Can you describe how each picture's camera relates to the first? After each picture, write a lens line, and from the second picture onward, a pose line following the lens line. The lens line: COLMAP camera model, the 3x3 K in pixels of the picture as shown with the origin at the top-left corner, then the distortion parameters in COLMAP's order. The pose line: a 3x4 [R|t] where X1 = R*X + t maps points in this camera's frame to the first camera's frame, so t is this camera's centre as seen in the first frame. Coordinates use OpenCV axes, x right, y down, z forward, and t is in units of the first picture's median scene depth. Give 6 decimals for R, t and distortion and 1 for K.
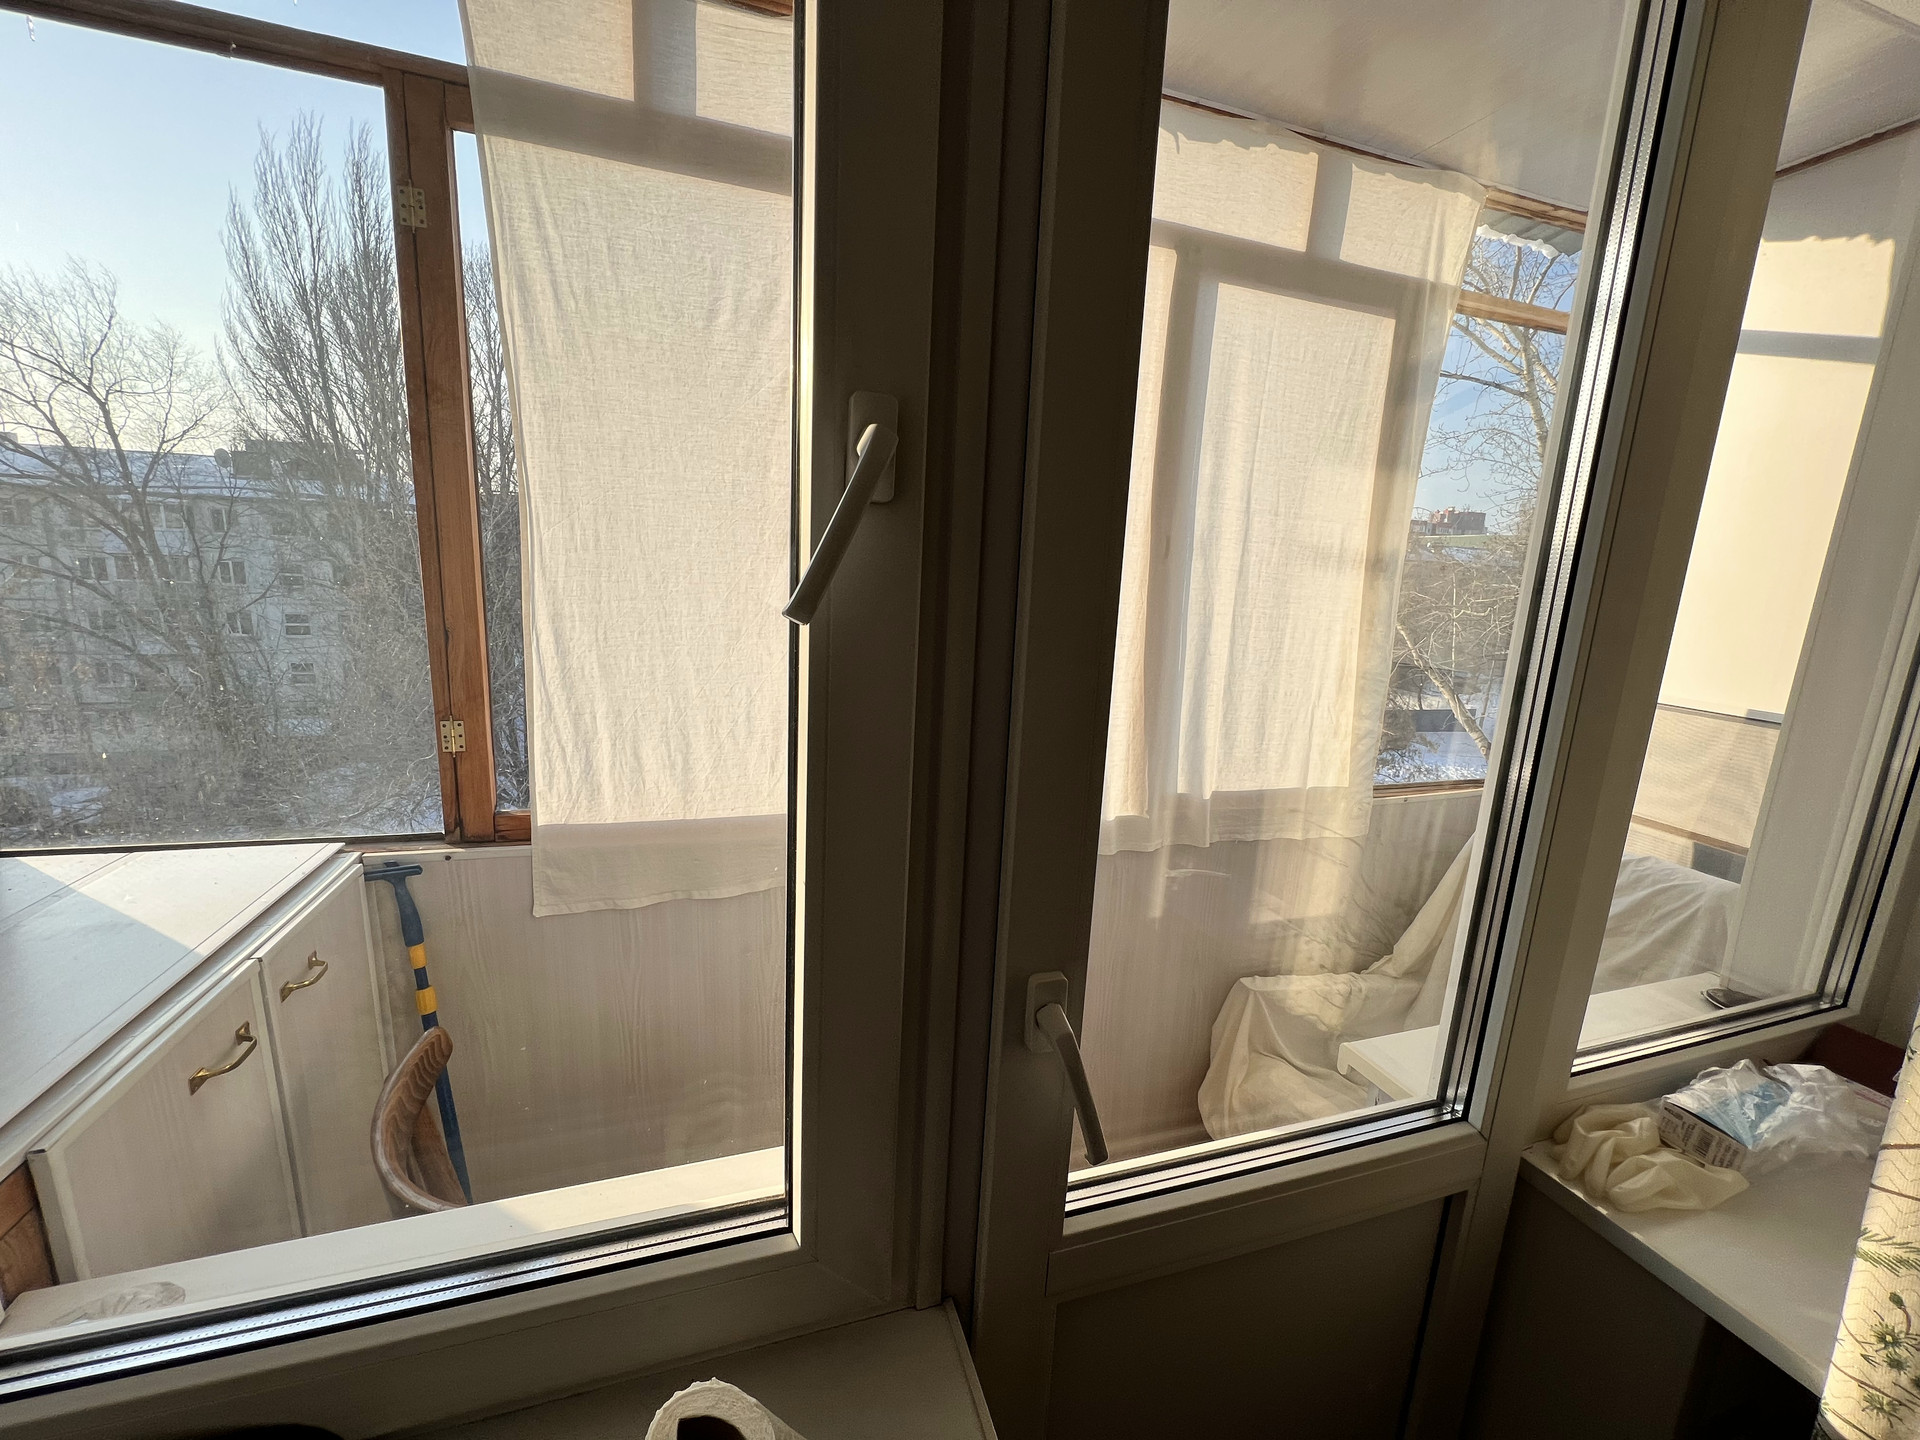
lens RADIAL K [[767.3, 0, 966.0], [0, 767.3, 719.8], [0, 0, 1]] dist [-0.000842, -0.001304]
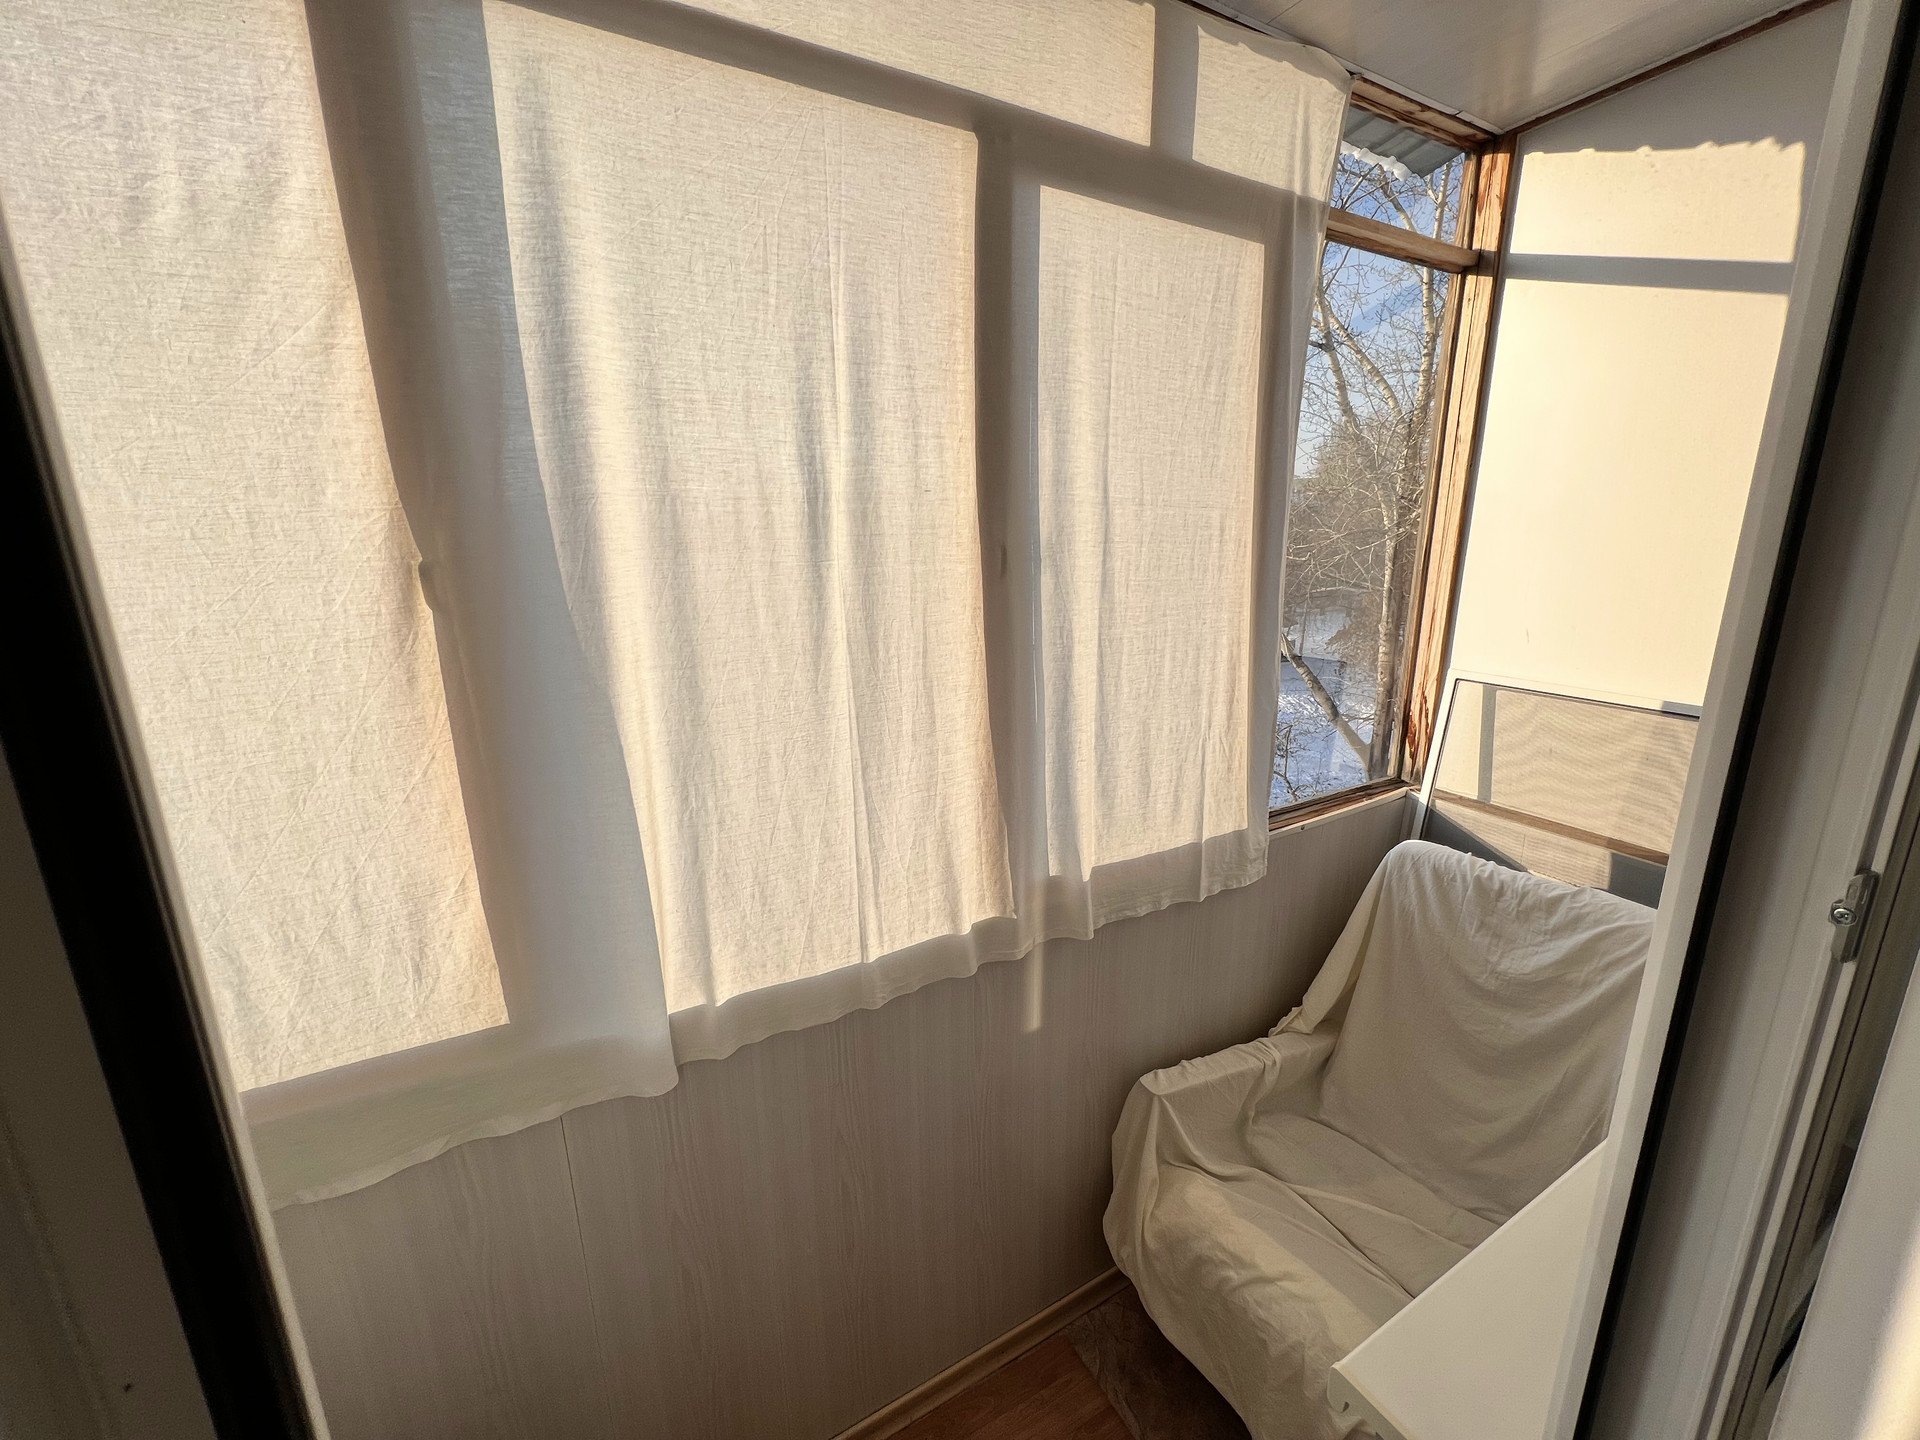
lens RADIAL K [[767.3, 0, 964.6], [0, 767.3, 728.8], [0, 0, 1]] dist [-0.000842, -0.001304]
pose [[0.979846, -0.103563, 0.170810, 0.079972], [0.094534, 0.993700, 0.060193, -0.108593], [-0.175968, -0.042833, 0.983464, 0.270745]]
